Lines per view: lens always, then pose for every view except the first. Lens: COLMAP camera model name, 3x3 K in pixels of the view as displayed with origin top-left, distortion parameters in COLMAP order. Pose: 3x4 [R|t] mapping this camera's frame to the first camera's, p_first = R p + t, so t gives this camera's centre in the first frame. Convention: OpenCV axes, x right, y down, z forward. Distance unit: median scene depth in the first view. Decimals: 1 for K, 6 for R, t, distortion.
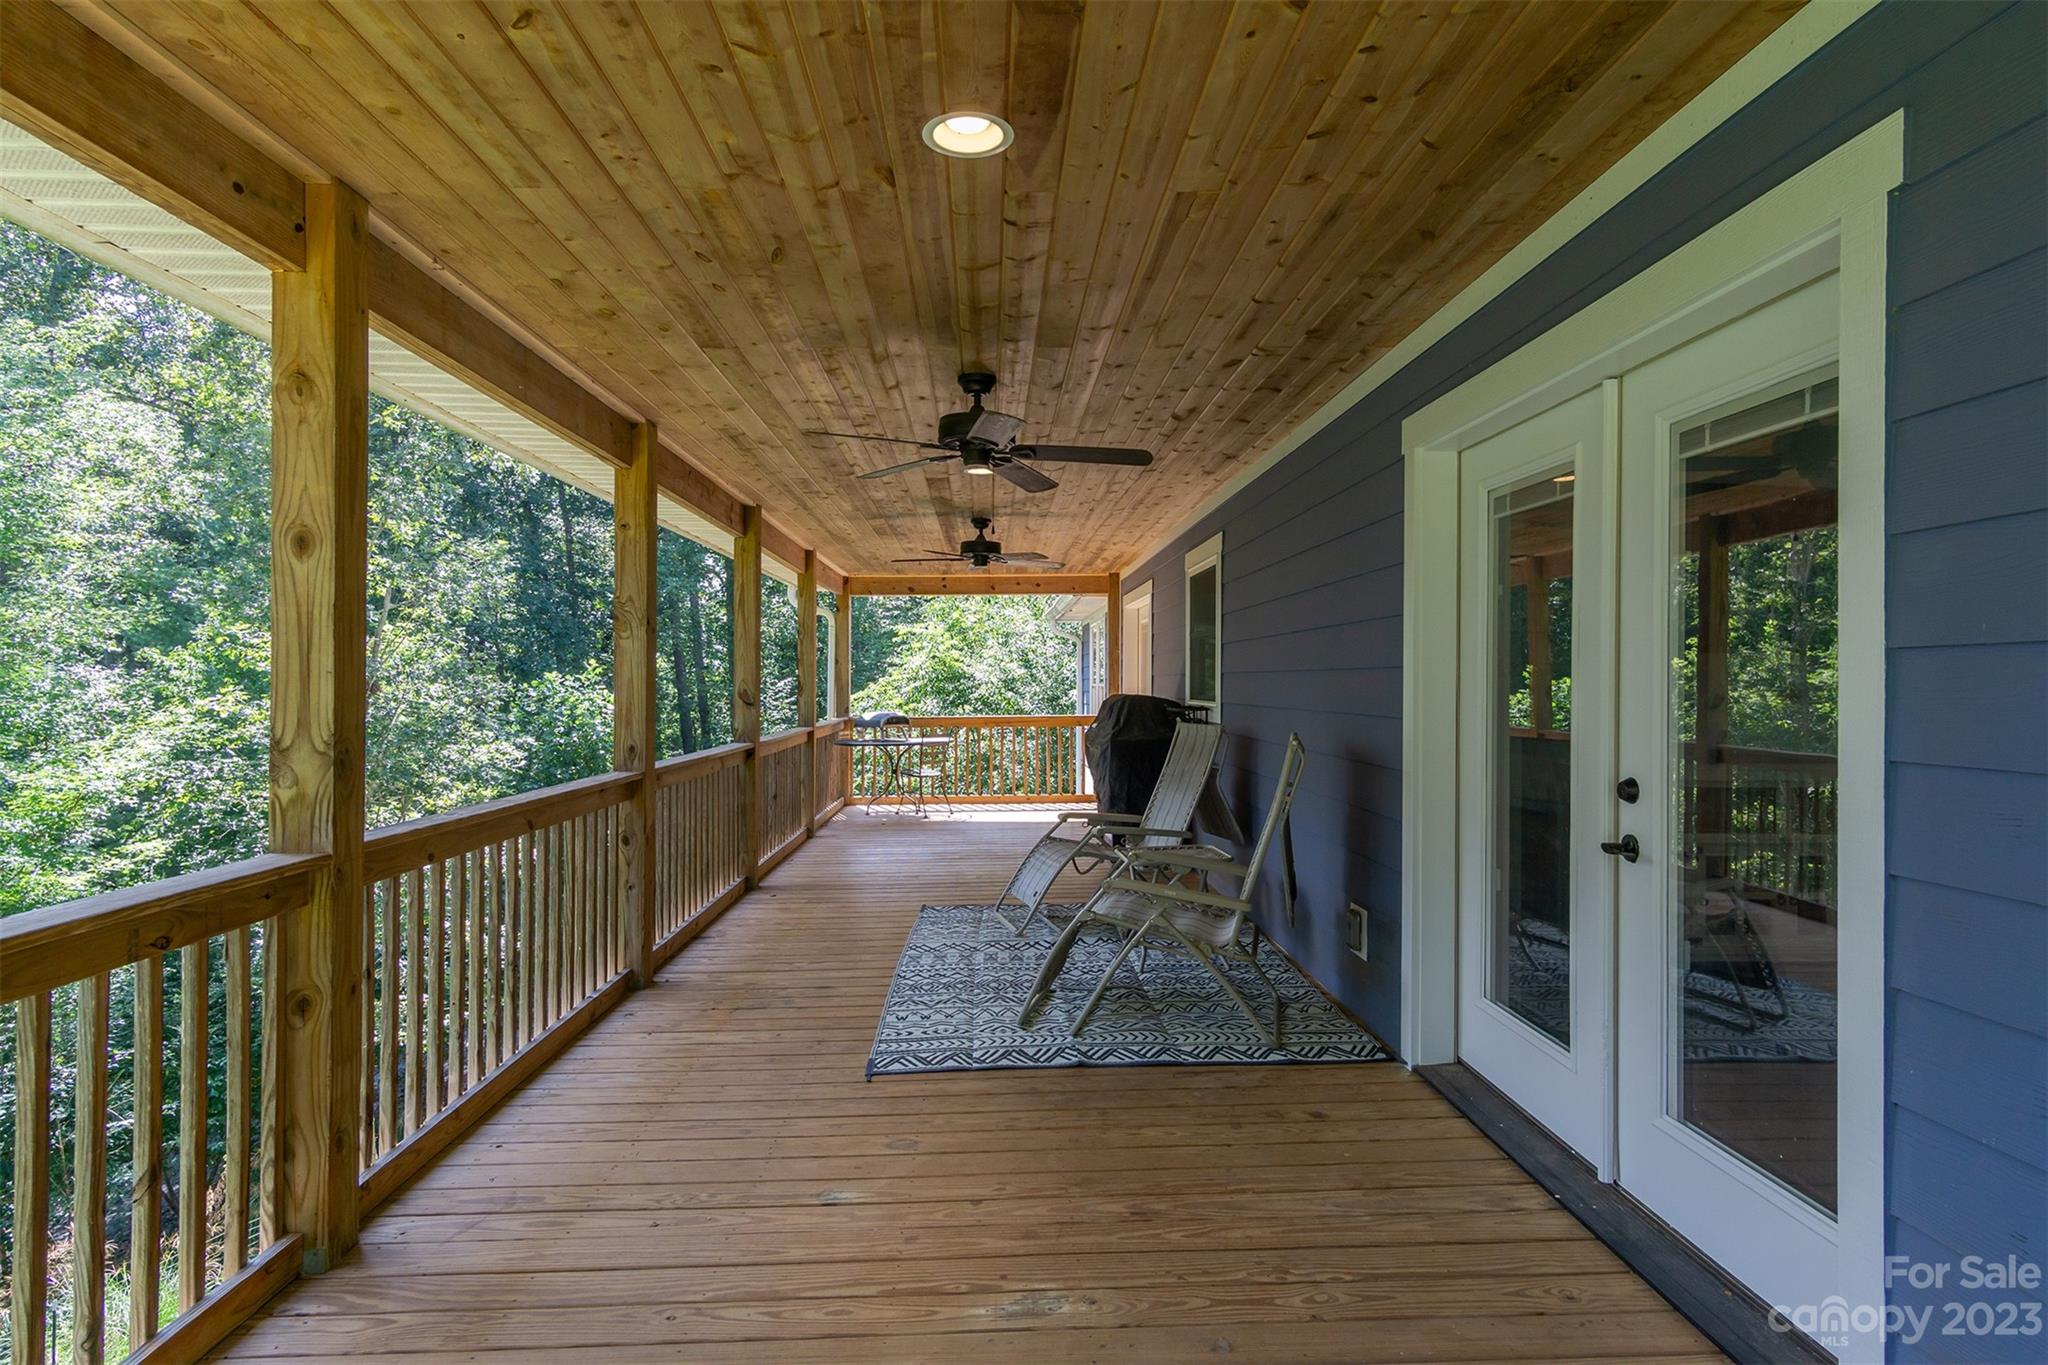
lens RADIAL K [[1138.0, 0, 1030.2], [0, 1138.0, 675.3], [0, 0, 1]] dist [0.003991, 0.000621]
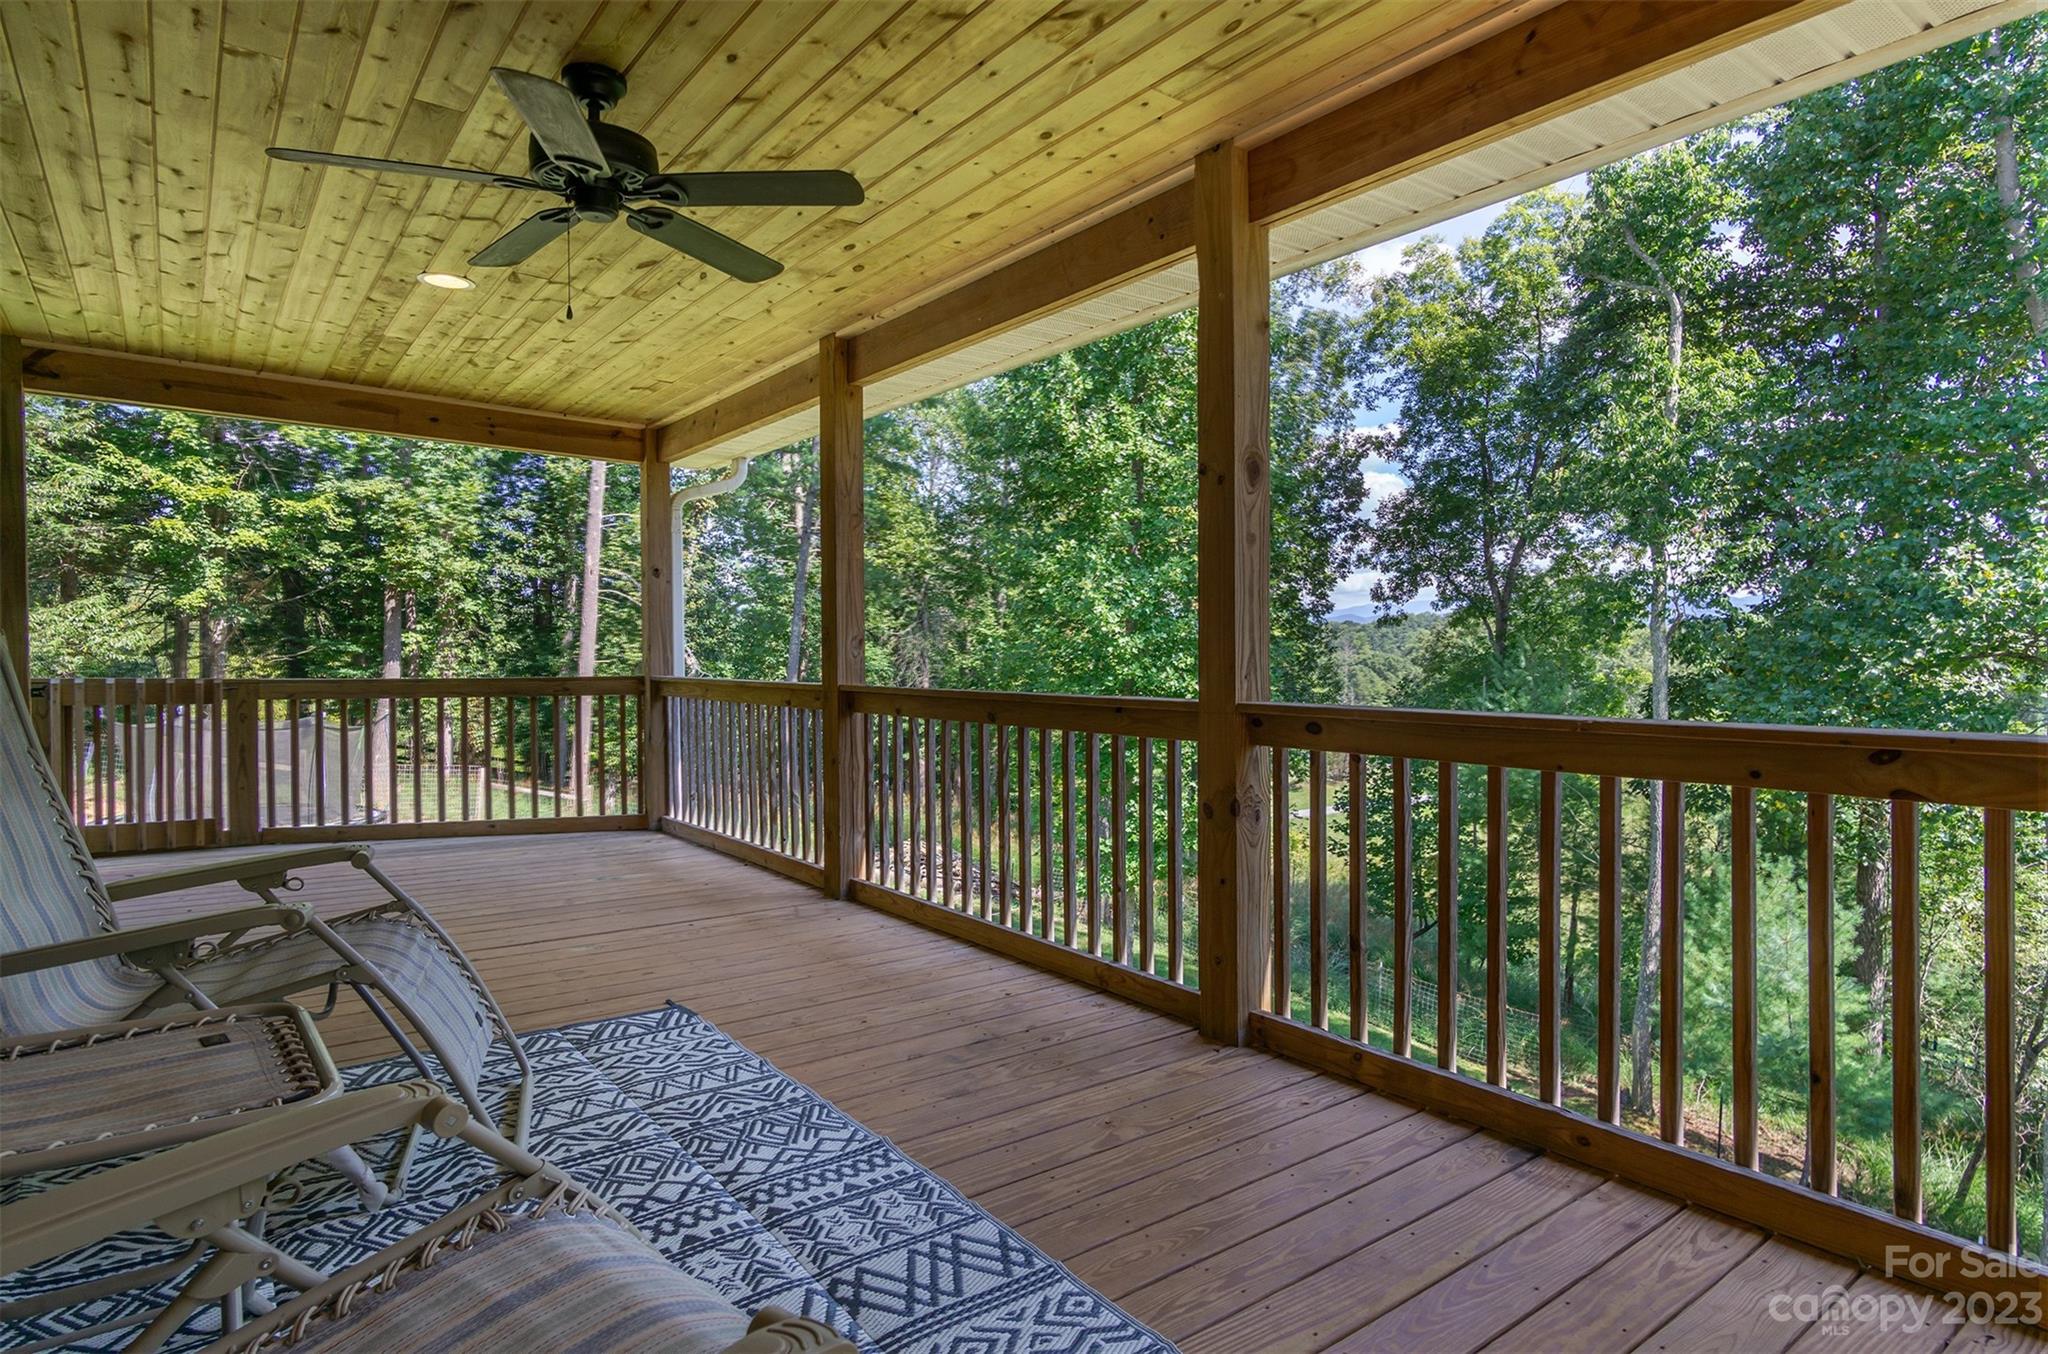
lens RADIAL K [[1106.8, 0, 1021.2], [0, 1106.8, 651.4], [0, 0, 1]] dist [-0.001460, 0.000174]
pose [[-0.816192, 0.007013, -0.577738, 0.117509], [0.006306, 0.999975, 0.003229, 0.060432], [0.577746, -0.001008, -0.816216, 1.591664]]
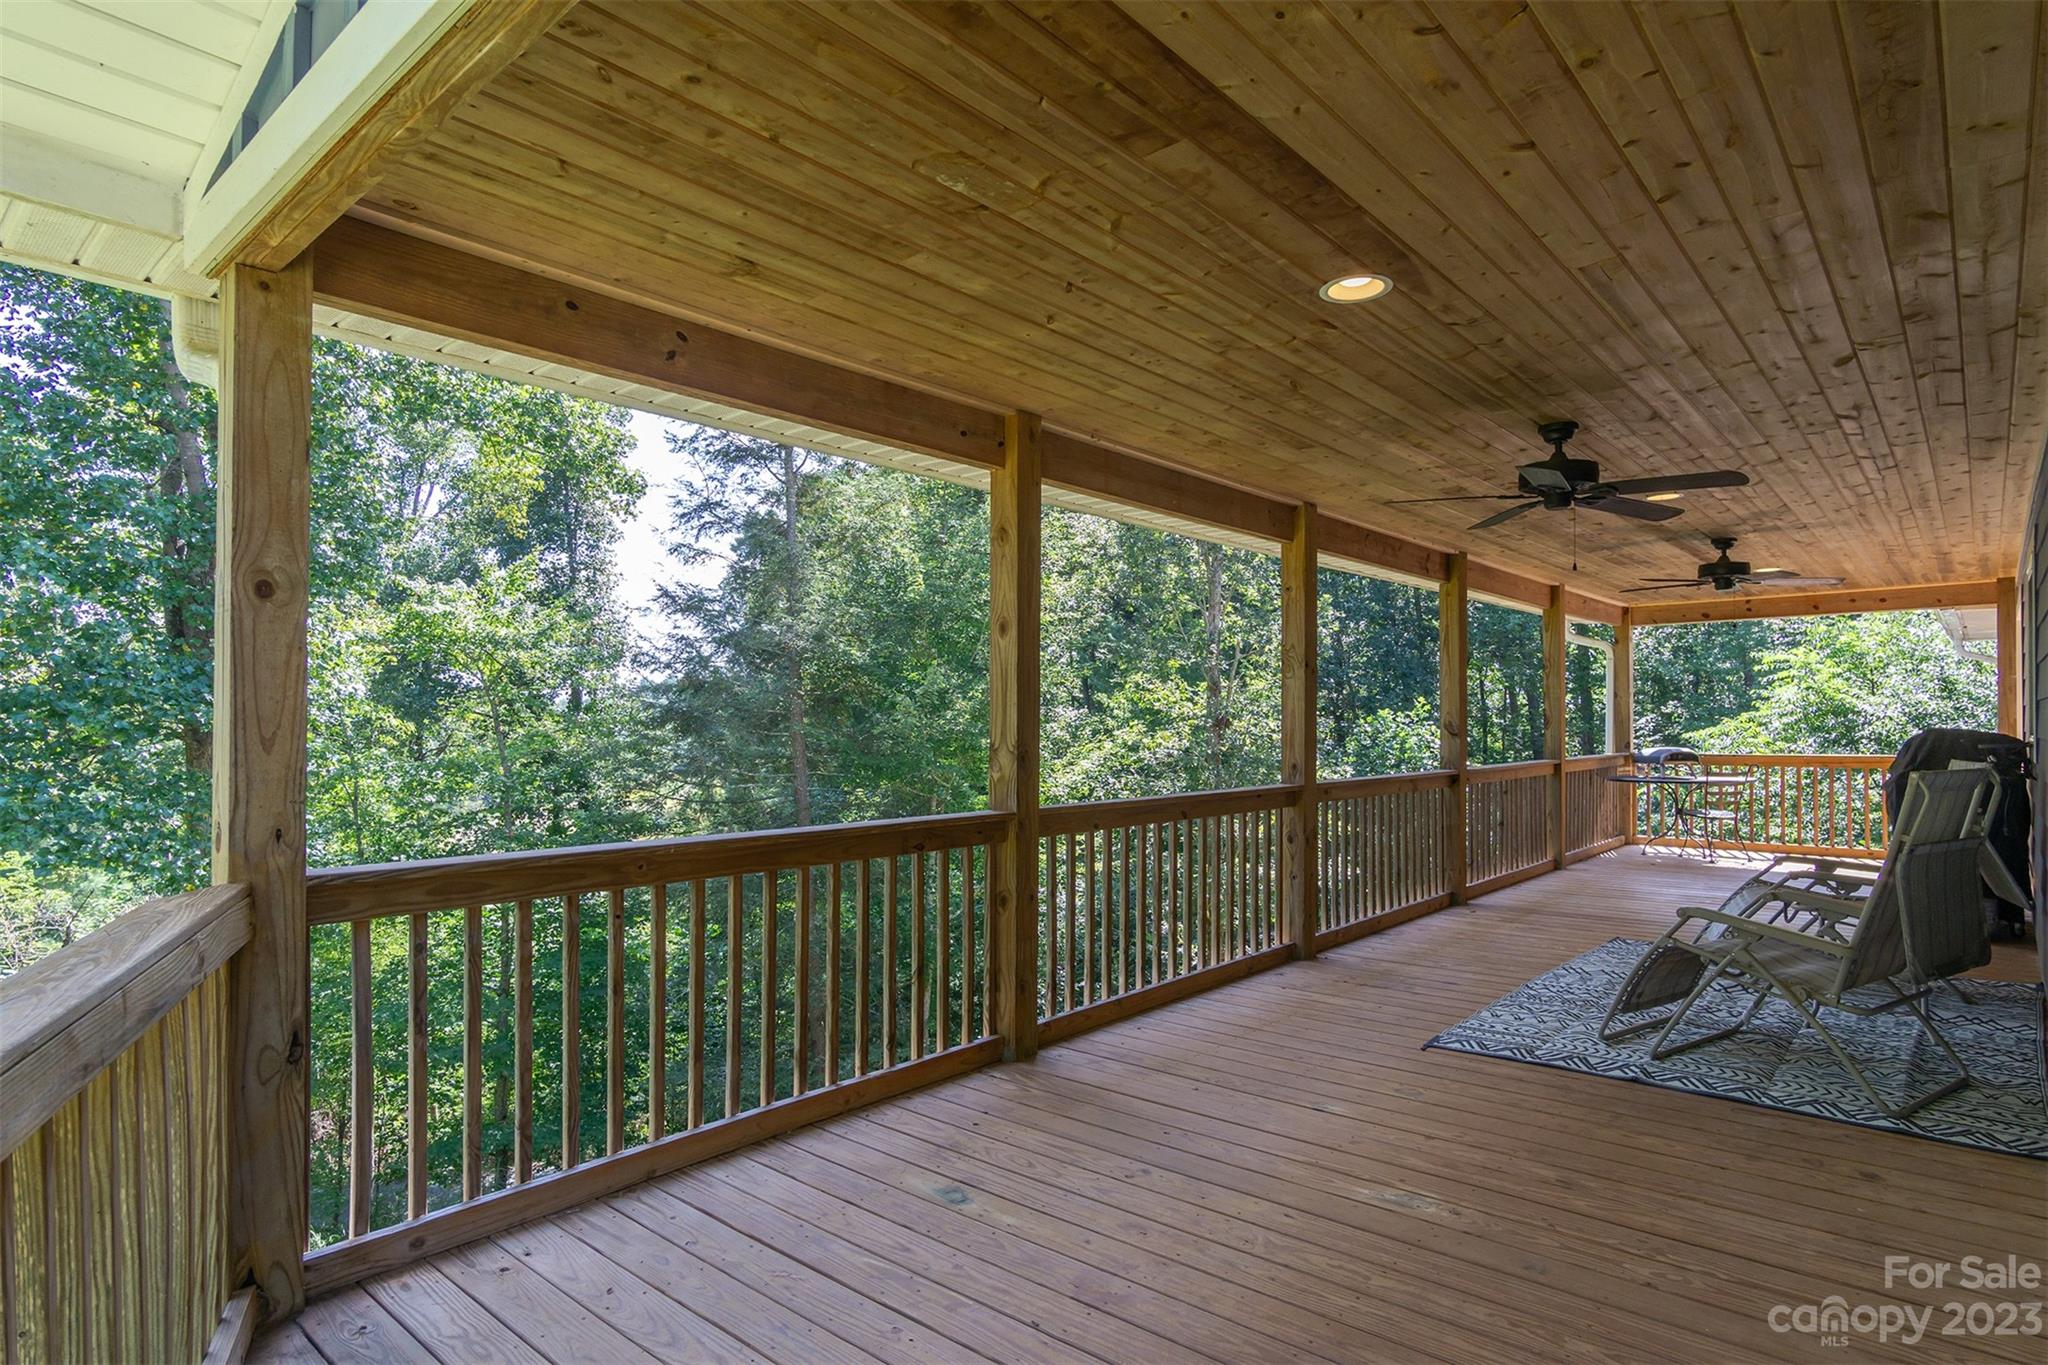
lens RADIAL K [[1101.6, 0, 1009.9], [0, 1101.6, 691.8], [0, 0, 1]] dist [0.006539, 0.002076]
pose [[0.723807, -0.018148, -0.689764, 0.286947], [0.004673, 0.999760, -0.021400, 0.008120], [0.689987, 0.012266, 0.723718, -0.103141]]
